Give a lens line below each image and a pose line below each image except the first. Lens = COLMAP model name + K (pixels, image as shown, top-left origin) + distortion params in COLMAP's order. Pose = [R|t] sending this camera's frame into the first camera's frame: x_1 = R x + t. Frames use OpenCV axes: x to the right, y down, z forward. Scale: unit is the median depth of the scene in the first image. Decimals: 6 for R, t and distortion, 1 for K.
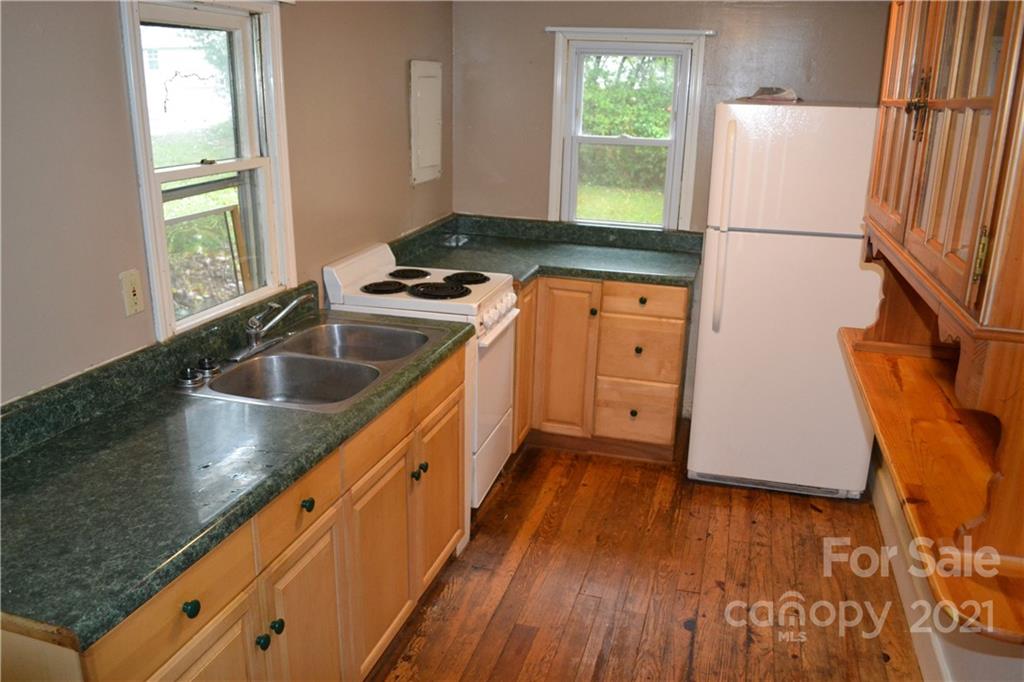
lens RADIAL K [[828.6, 0, 512.0], [0, 828.6, 341.0], [0, 0, 1]] dist [-0.060478, -0.004061]
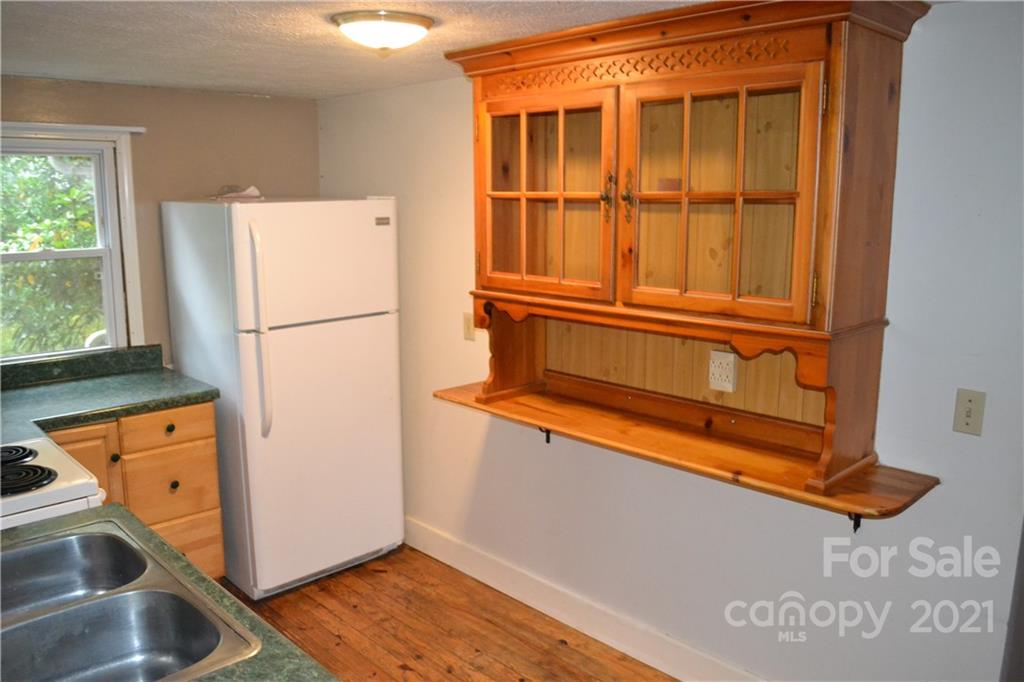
lens RADIAL K [[828.6, 0, 512.0], [0, 828.6, 341.0], [0, 0, 1]] dist [-0.060478, -0.004061]
pose [[0.516577, -0.180009, 0.837105, -0.364423], [0.264421, 0.963403, 0.043994, -0.080500], [-0.814389, 0.198622, 0.545270, 0.214231]]
